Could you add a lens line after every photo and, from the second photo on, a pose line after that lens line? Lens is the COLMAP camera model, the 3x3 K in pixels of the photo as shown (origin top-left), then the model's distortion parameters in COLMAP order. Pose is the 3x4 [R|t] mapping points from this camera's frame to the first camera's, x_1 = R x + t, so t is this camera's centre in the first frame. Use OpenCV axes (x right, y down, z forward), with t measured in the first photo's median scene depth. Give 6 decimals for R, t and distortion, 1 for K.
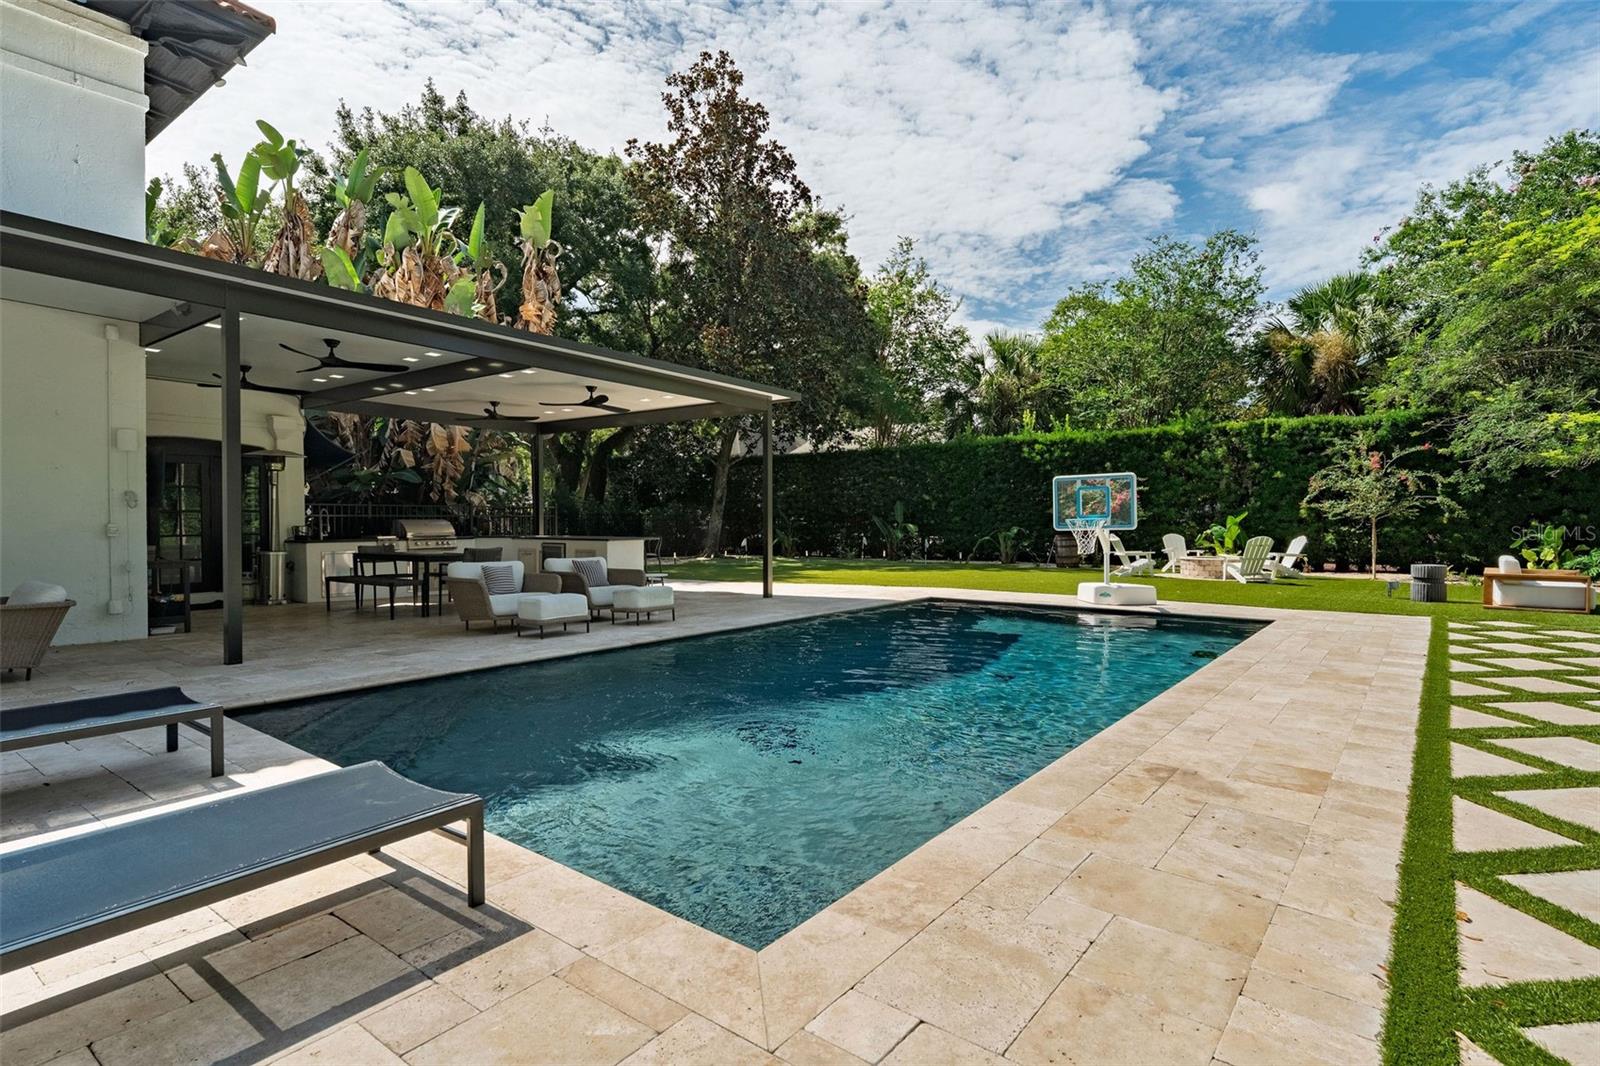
lens RADIAL K [[827.4, 0, 800.0], [0, 827.4, 533.0], [0, 0, 1]] dist [-0.003904, -0.000073]
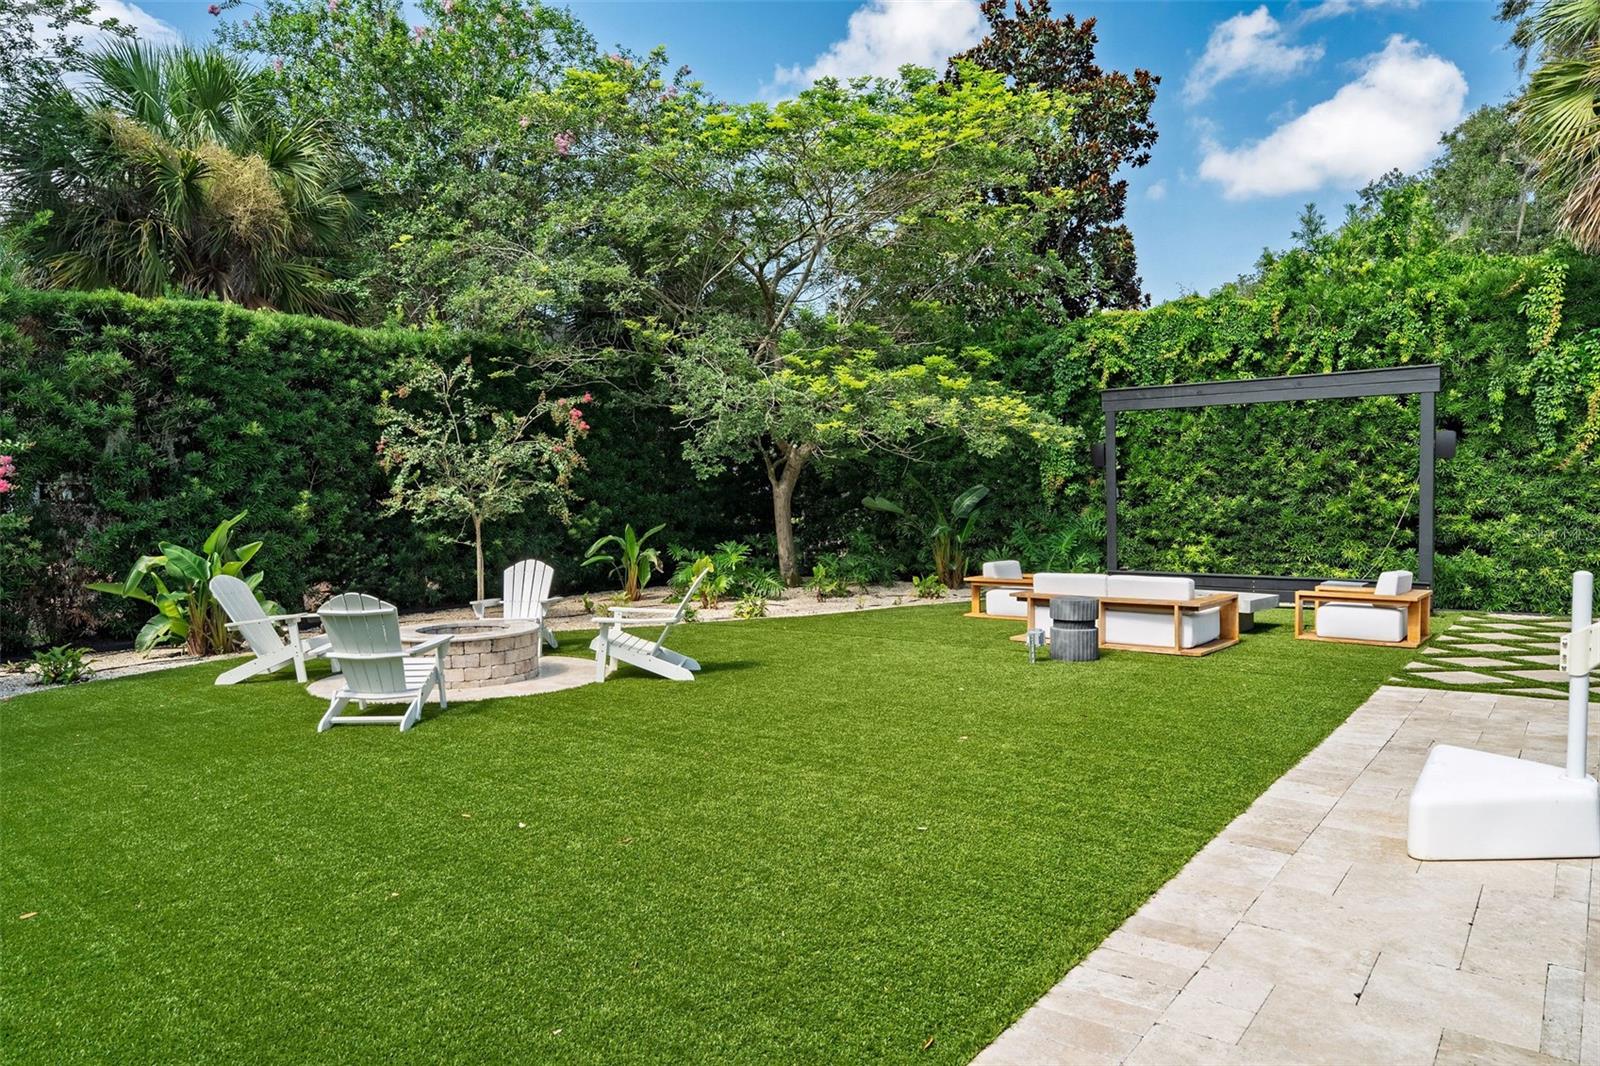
lens RADIAL K [[1028.5, 0, 800.0], [0, 1028.5, 533.0], [0, 0, 1]] dist [-0.003013, -0.001271]
pose [[0.010882, -0.037697, 0.999230, 0.005486], [0.029098, 0.998878, 0.037367, -0.023874], [-0.999517, 0.028669, 0.011967, 0.662393]]
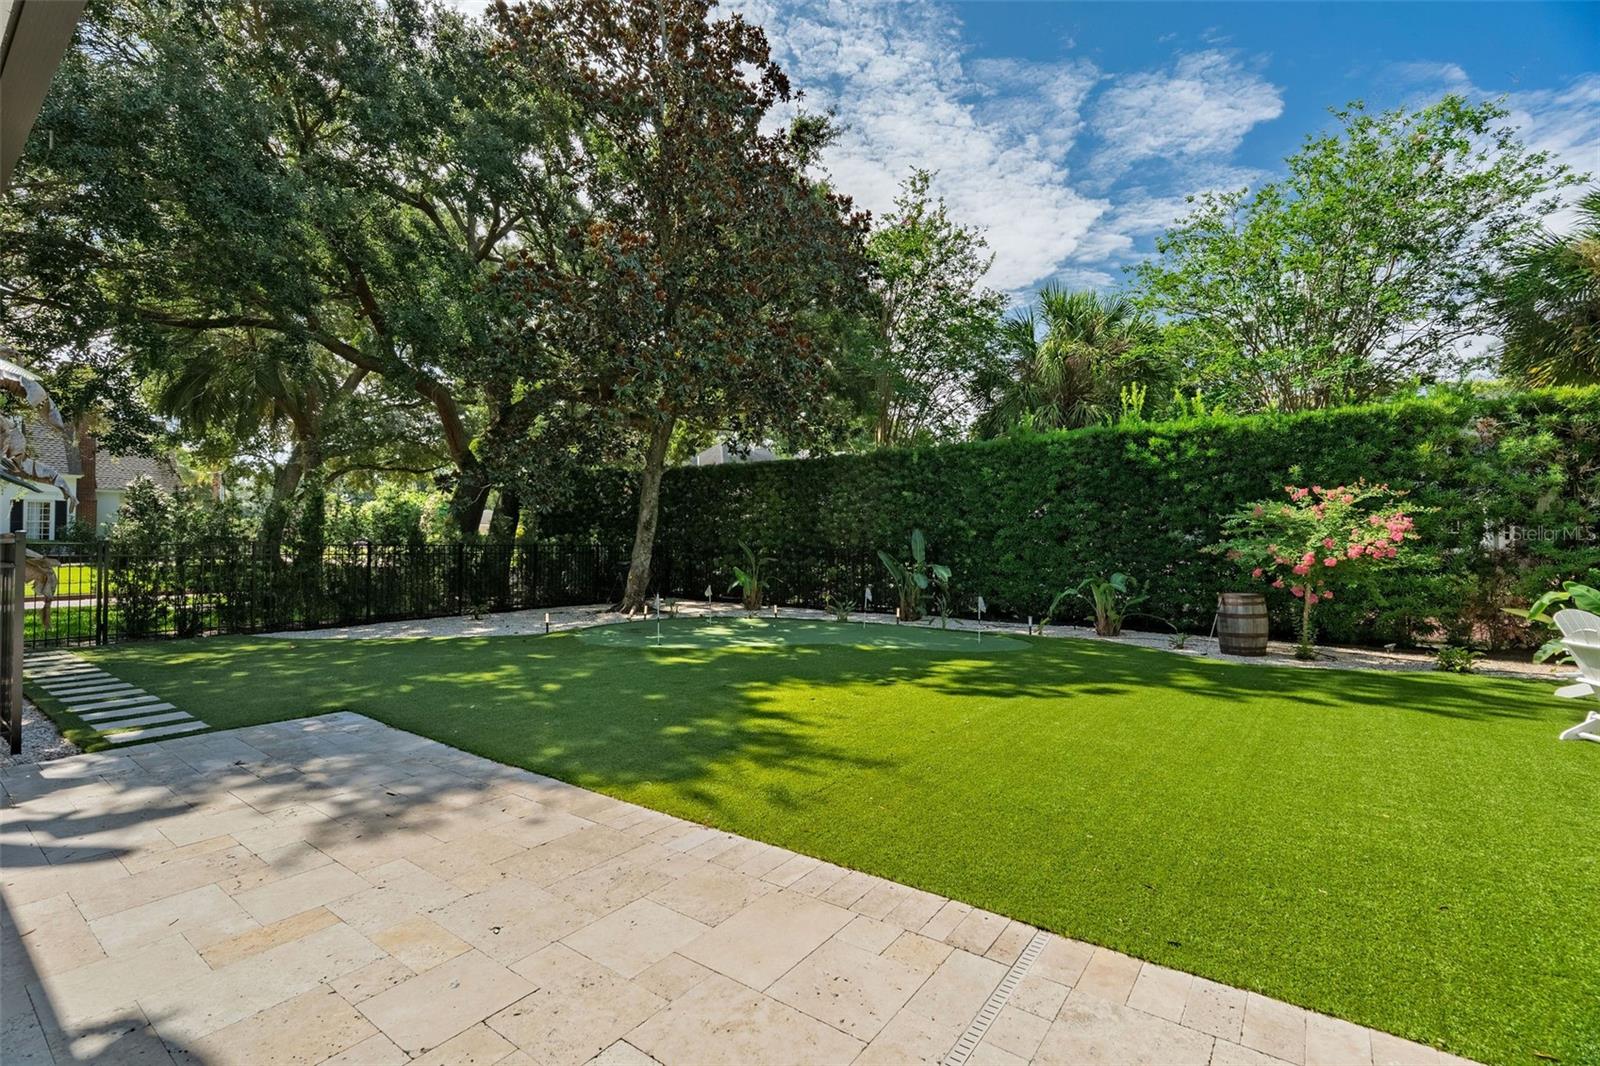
lens RADIAL K [[704.3, 0, 800.0], [0, 704.3, 533.0], [0, 0, 1]] dist [-0.004429, -0.000330]
pose [[0.999911, 0.009131, 0.009685, 0.026273], [-0.008847, 0.999543, -0.028895, -0.023000], [-0.009944, 0.028807, 0.999536, 0.558202]]
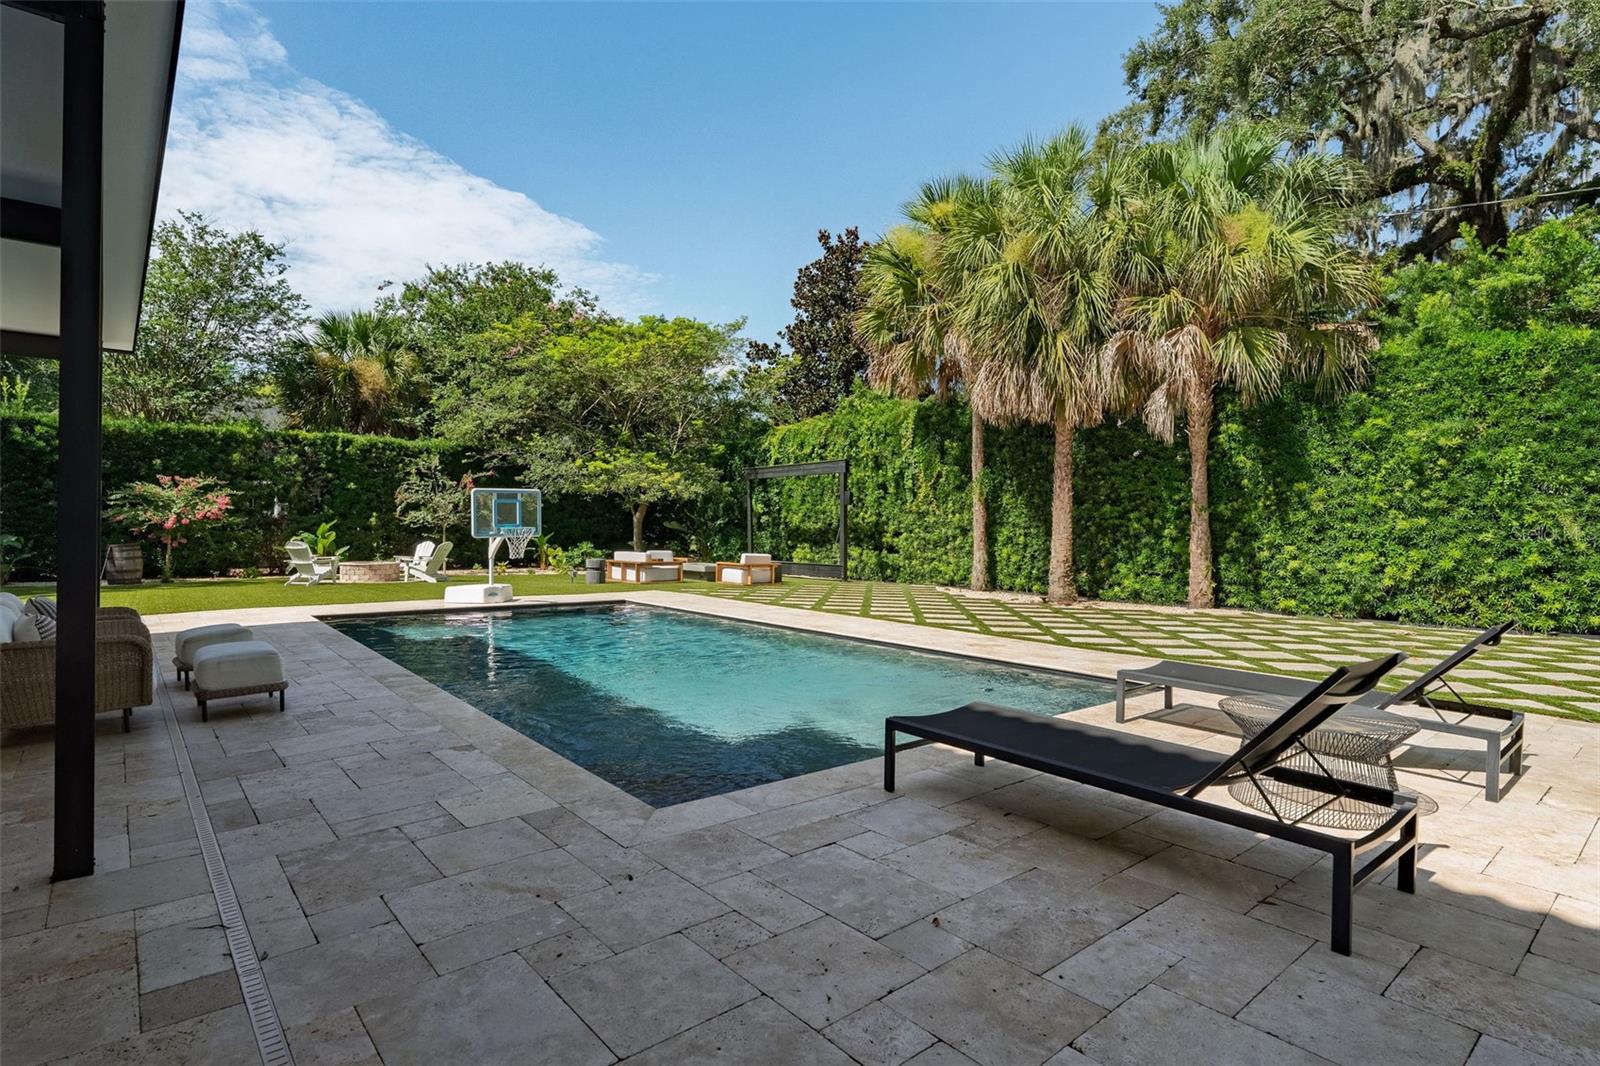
lens RADIAL K [[808.5, 0, 800.0], [0, 808.5, 533.0], [0, 0, 1]] dist [-0.010098, 0.001249]
pose [[0.218080, -0.002335, 0.975928, -0.319286], [0.009649, 0.999953, 0.000237, -0.002625], [-0.975883, 0.009365, 0.218092, 0.181940]]
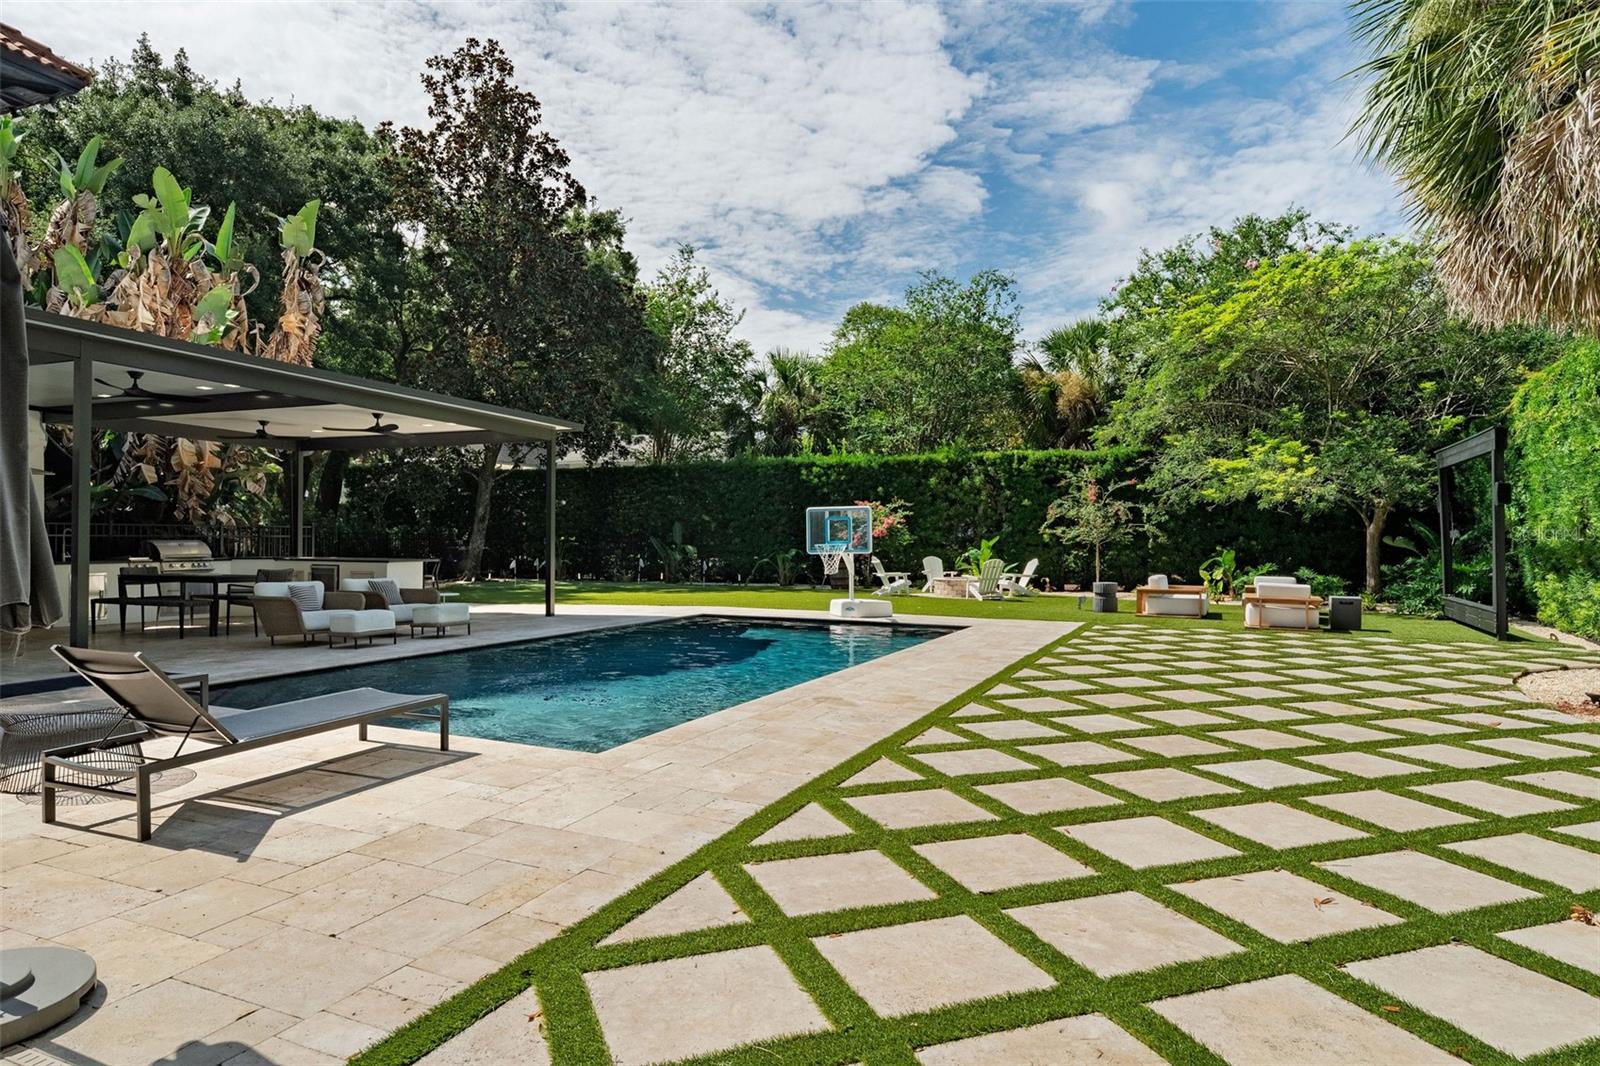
lens RADIAL K [[976.3, 0, 800.0], [0, 976.3, 533.0], [0, 0, 1]] dist [-0.001467, -0.000658]
pose [[0.971182, 0.008273, 0.238194, -0.015468], [-0.003092, 0.999751, -0.022118, -0.000938], [-0.238318, 0.020744, 0.970966, -0.169987]]
